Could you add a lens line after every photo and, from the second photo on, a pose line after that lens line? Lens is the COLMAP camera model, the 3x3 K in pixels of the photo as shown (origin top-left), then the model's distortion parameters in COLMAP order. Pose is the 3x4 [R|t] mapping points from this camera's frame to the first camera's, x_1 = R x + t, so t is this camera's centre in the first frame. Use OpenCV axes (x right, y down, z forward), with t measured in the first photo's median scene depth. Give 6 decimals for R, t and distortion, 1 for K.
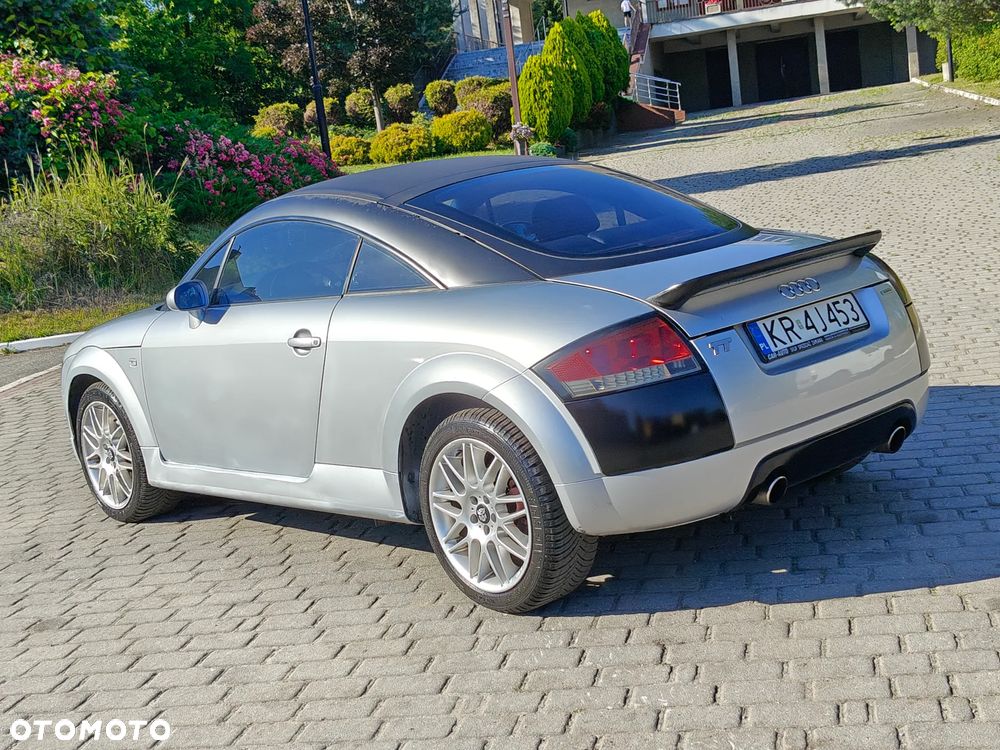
lens RADIAL K [[1438.6, 0, 500.0], [0, 1438.6, 375.0], [0, 0, 1]] dist [0.286747, -1.095845]
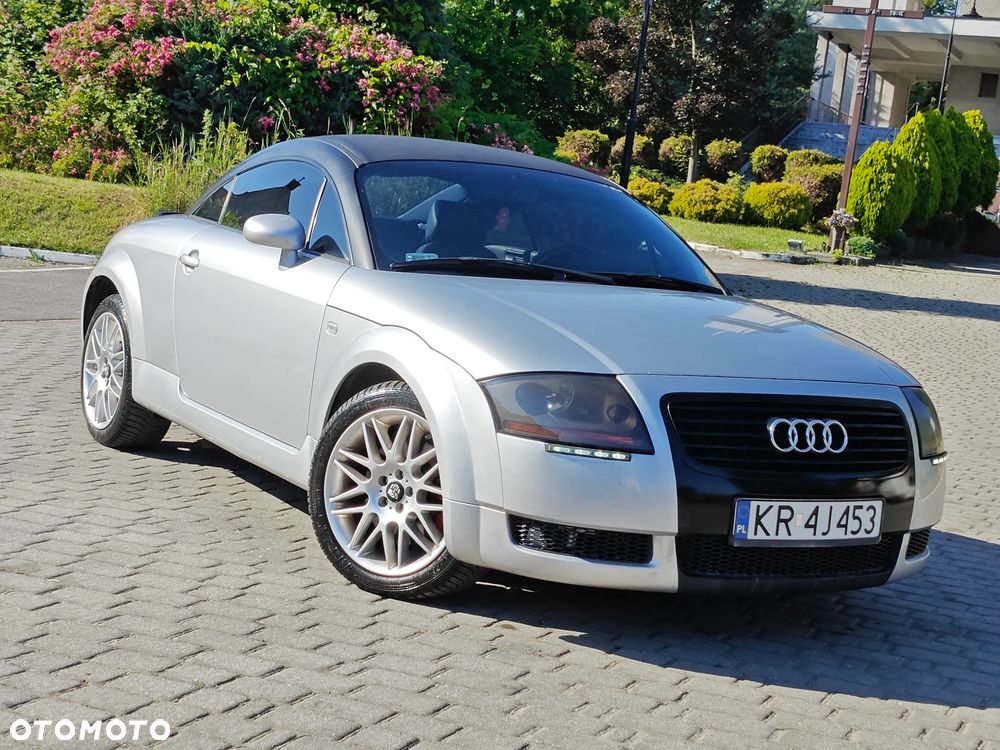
lens RADIAL K [[1944.8, 0, 471.8], [0, 1944.8, 372.4], [0, 0, 1]] dist [0.538714, -2.754391]
pose [[0.950767, 0.257029, -0.173143, 0.031829], [-0.269203, 0.961757, -0.050537, 0.043608], [0.153532, 0.094660, 0.983599, -0.214463]]
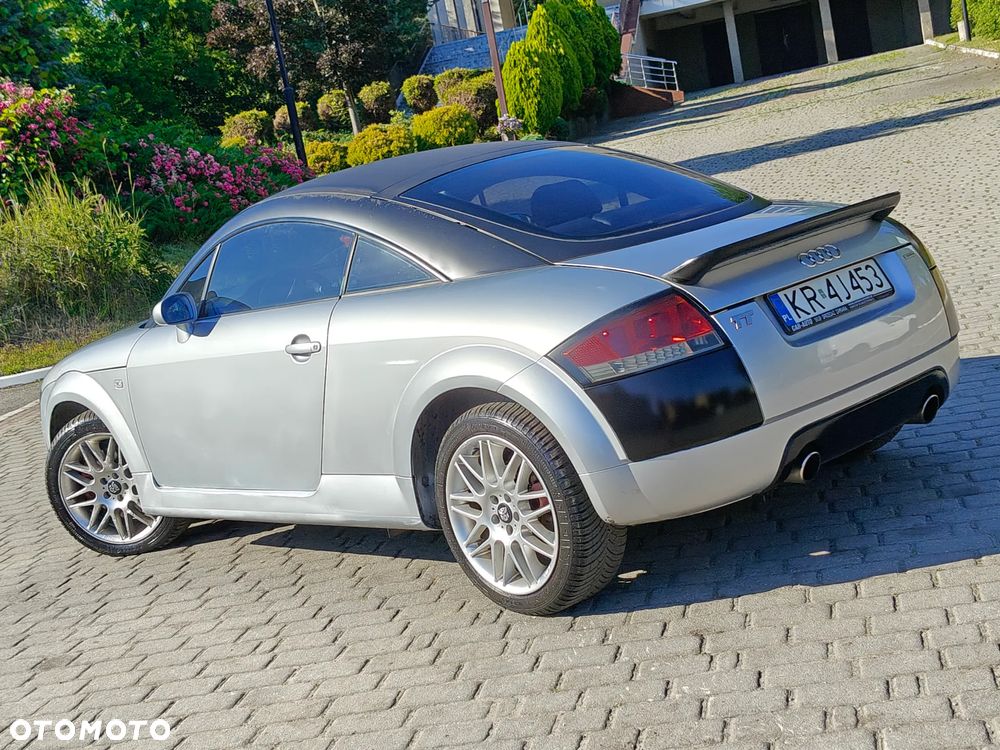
lens RADIAL K [[1565.2, 0, 495.3], [0, 1565.2, 378.1], [0, 0, 1]] dist [0.289103, -1.106067]
pose [[0.997945, -0.064018, -0.002611, -0.001699], [0.063992, 0.997908, -0.009175, 0.002970], [0.003193, 0.008989, 0.999955, -0.007802]]
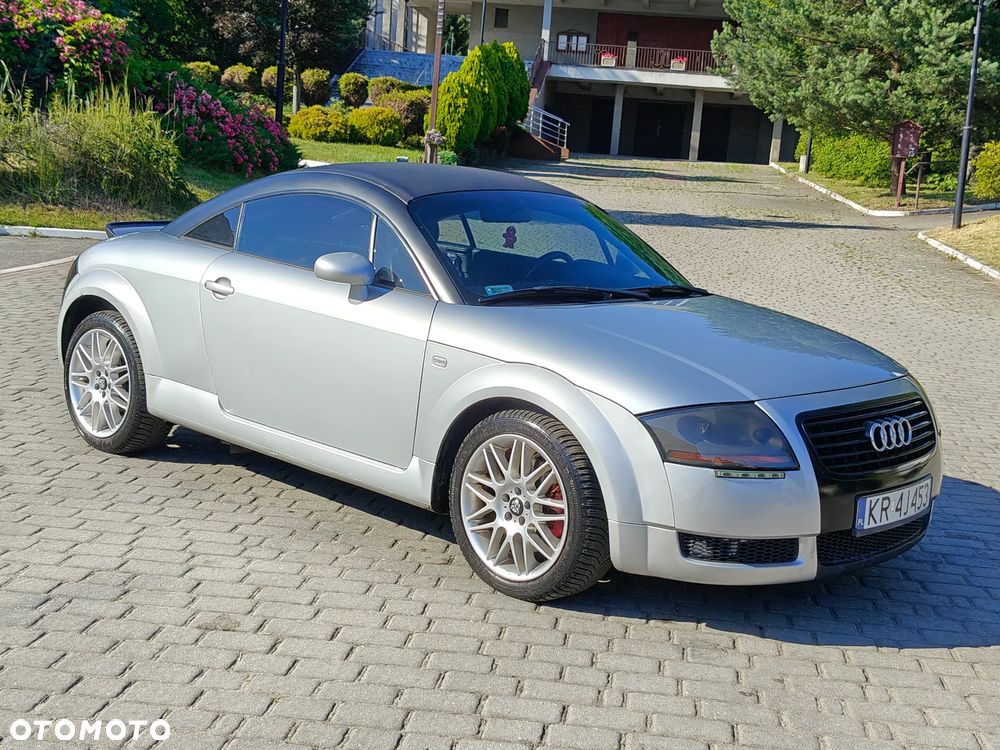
lens RADIAL K [[1565.2, 0, 495.3], [0, 1565.2, 378.1], [0, 0, 1]] dist [0.289103, -1.106067]
pose [[0.973289, 0.186119, 0.134416, -0.064693], [-0.183939, 0.982522, -0.028569, 0.036447], [-0.137384, 0.003082, 0.990513, -0.189899]]
